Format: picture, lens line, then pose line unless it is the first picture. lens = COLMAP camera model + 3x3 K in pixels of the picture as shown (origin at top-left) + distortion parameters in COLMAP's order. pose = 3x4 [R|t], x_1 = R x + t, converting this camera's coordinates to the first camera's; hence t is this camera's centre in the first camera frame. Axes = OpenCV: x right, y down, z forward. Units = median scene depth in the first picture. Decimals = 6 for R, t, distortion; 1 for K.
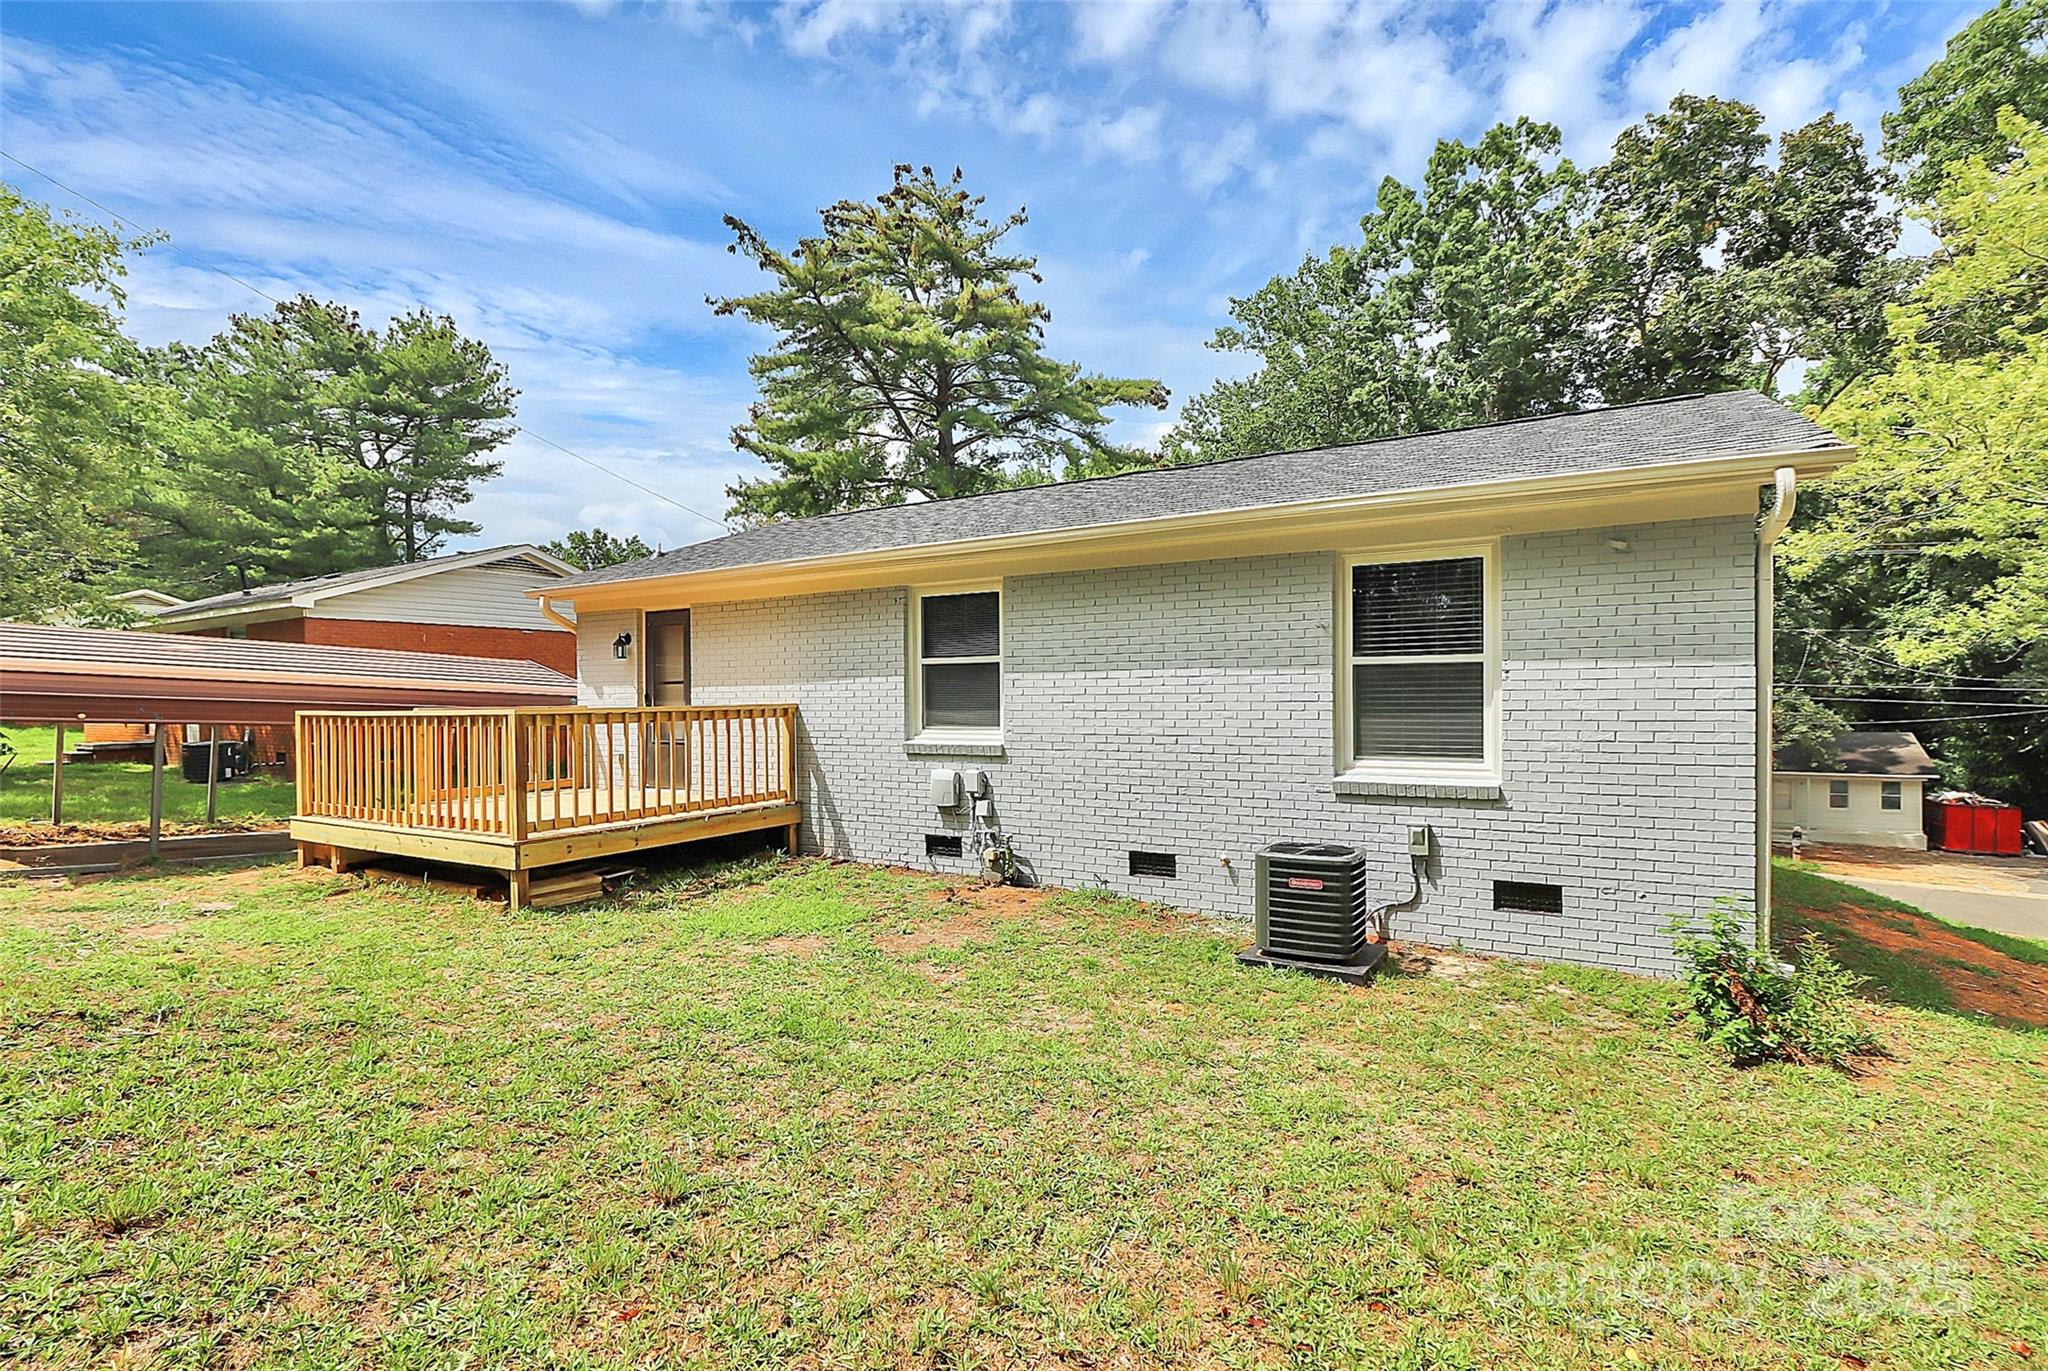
lens RADIAL K [[968.3, 0, 1016.9], [0, 968.3, 710.6], [0, 0, 1]] dist [0.002510, -0.008621]
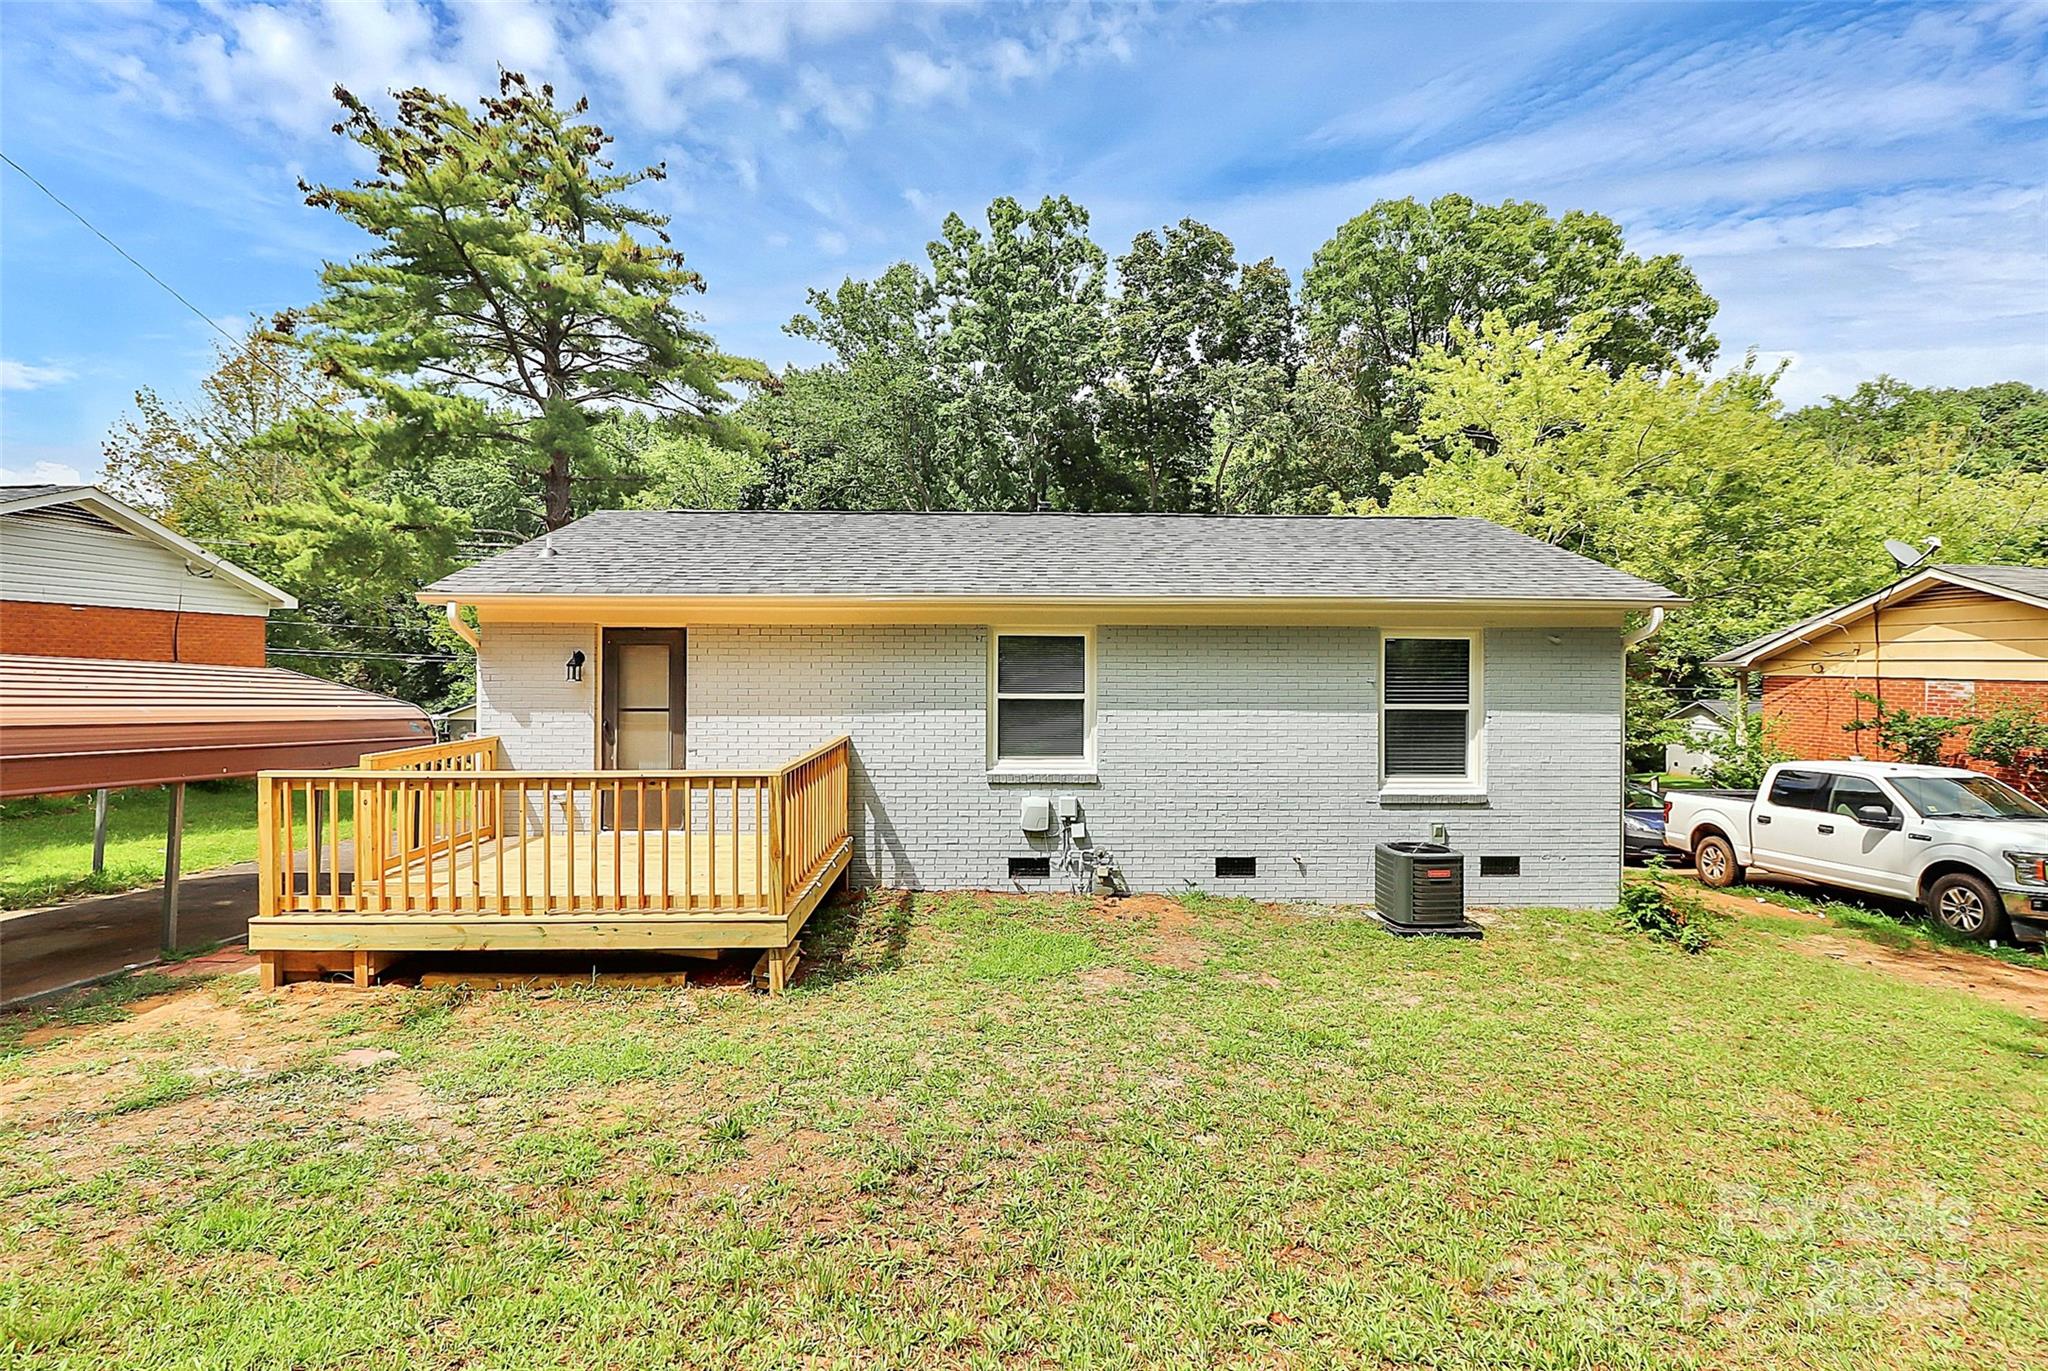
lens RADIAL K [[959.9, 0, 1028.0], [0, 959.9, 675.2], [0, 0, 1]] dist [0.004381, -0.012008]
pose [[0.844883, 0.004079, 0.534935, -0.637180], [-0.002624, 0.999991, -0.003480, -0.070191], [-0.534945, 0.001536, 0.844886, 0.088662]]
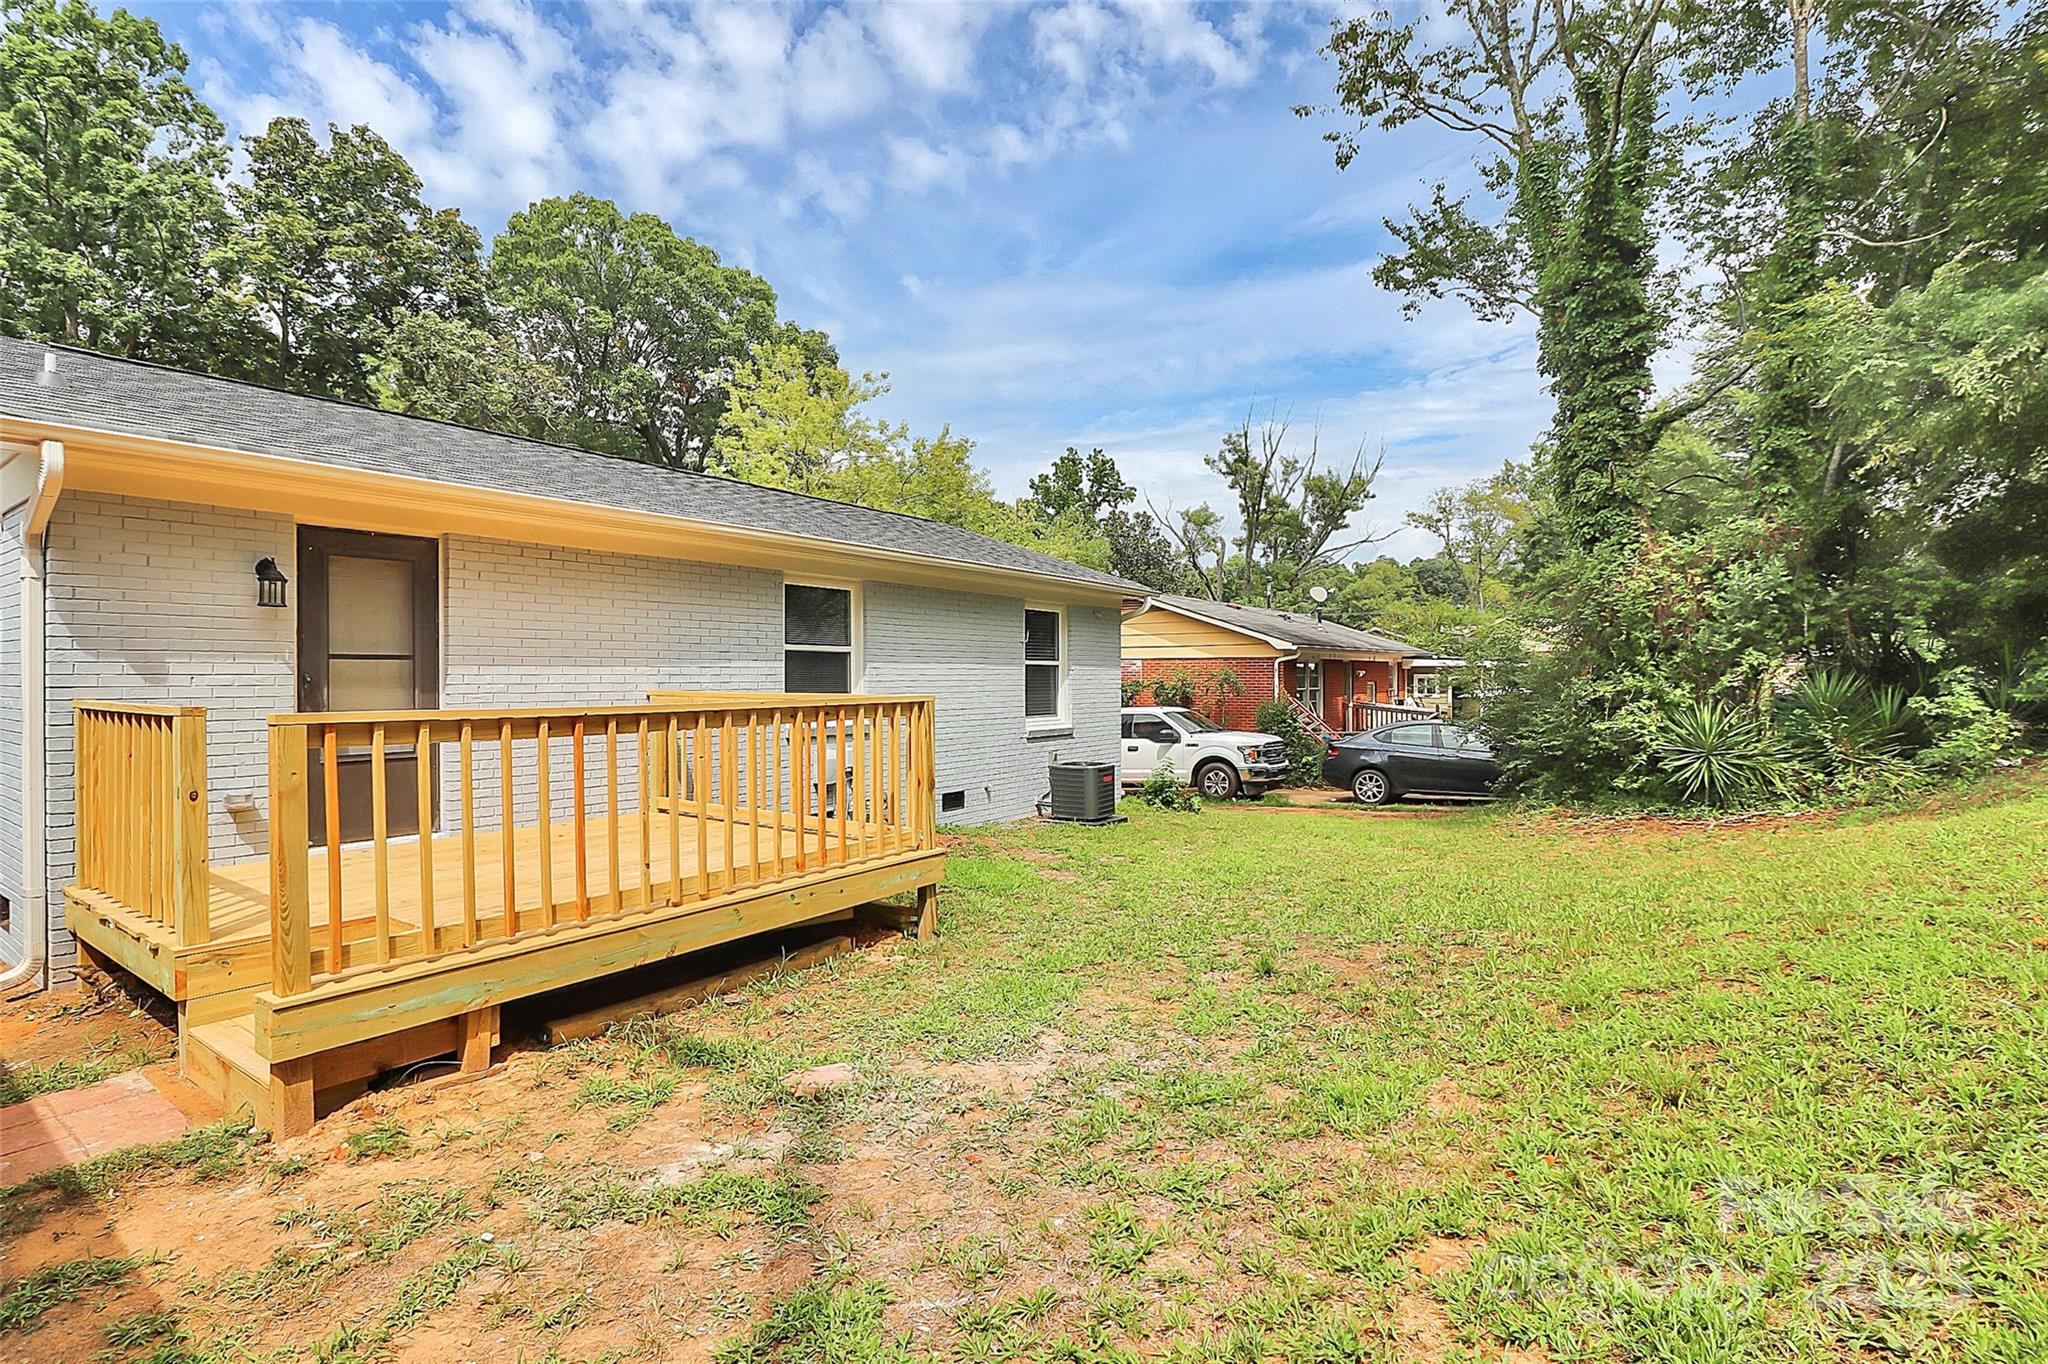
lens RADIAL K [[953.3, 0, 1024.0], [0, 953.3, 682.0], [0, 0, 1]] dist [-0.000329, -0.014545]
pose [[0.084450, 0.001712, 0.996426, -1.063740], [0.015616, 0.999873, -0.003041, -0.007864], [-0.996305, 0.015817, 0.084412, 0.665612]]
